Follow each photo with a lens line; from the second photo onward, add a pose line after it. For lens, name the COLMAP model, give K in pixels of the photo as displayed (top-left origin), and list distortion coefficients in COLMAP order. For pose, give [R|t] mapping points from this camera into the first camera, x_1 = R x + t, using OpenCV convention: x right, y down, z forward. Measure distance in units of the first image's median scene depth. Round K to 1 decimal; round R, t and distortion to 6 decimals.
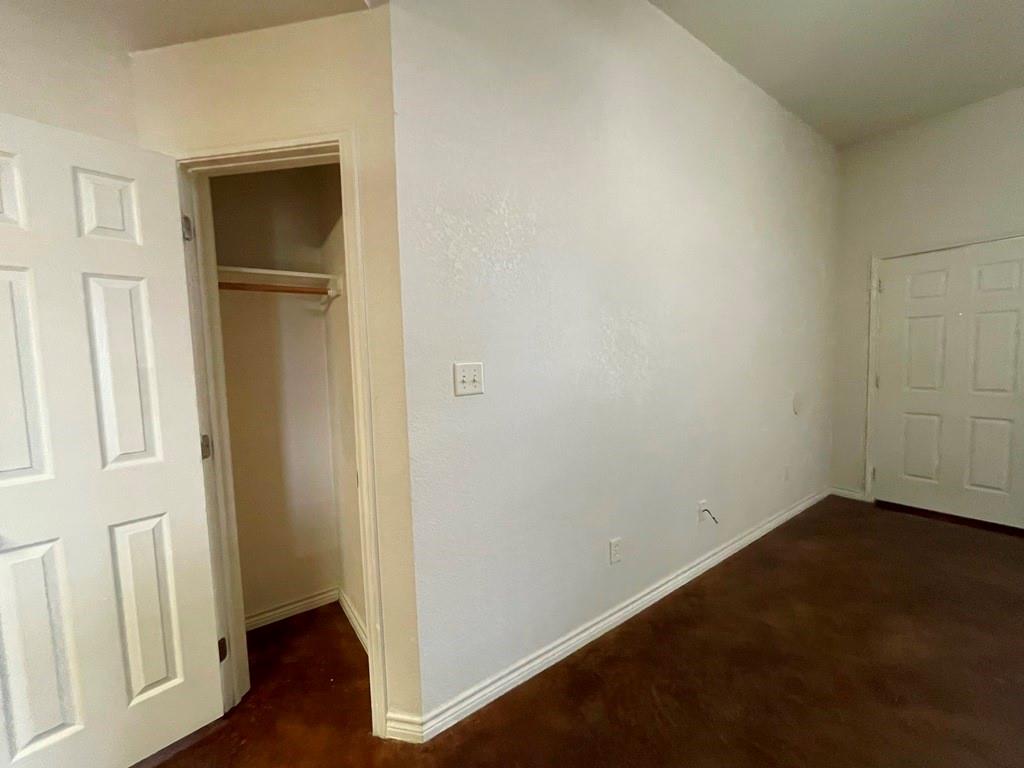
lens RADIAL K [[413.0, 0, 510.1], [0, 413.0, 384.7], [0, 0, 1]] dist [-0.001576, -0.000655]
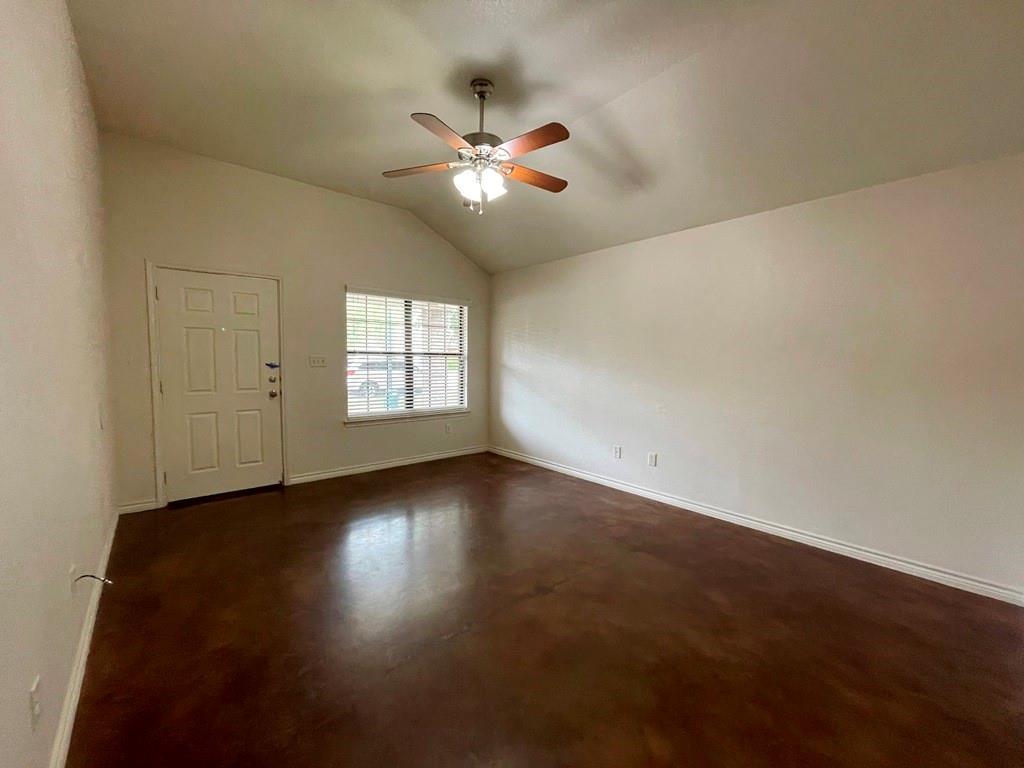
lens RADIAL K [[412.8, 0, 510.6], [0, 412.8, 385.9], [0, 0, 1]] dist [-0.002026, -0.000126]
pose [[-0.092529, -0.041303, 0.994853, -0.221221], [0.054758, 0.997416, 0.046503, -0.011647], [-0.994203, 0.058779, -0.090028, 0.258343]]
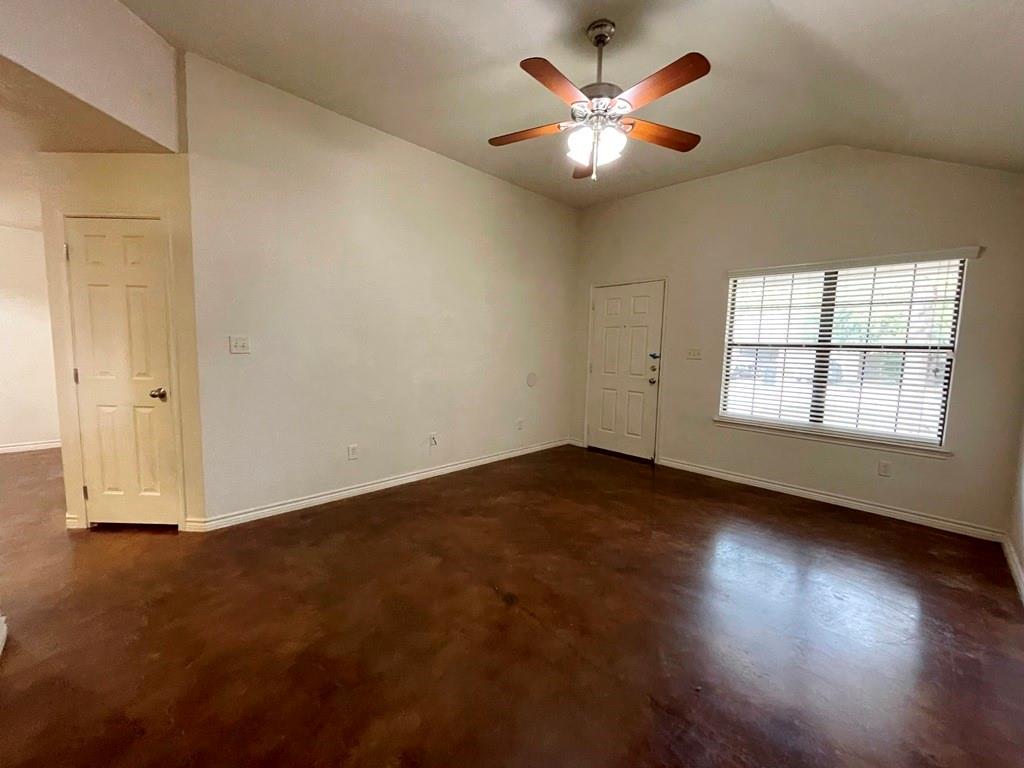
lens RADIAL K [[412.8, 0, 510.6], [0, 412.8, 385.9], [0, 0, 1]] dist [-0.002026, -0.000126]
pose [[0.985999, 0.037747, 0.162420, 0.393189], [-0.042769, 0.998706, 0.027529, 0.032485], [-0.161171, -0.034090, 0.986338, -0.510628]]
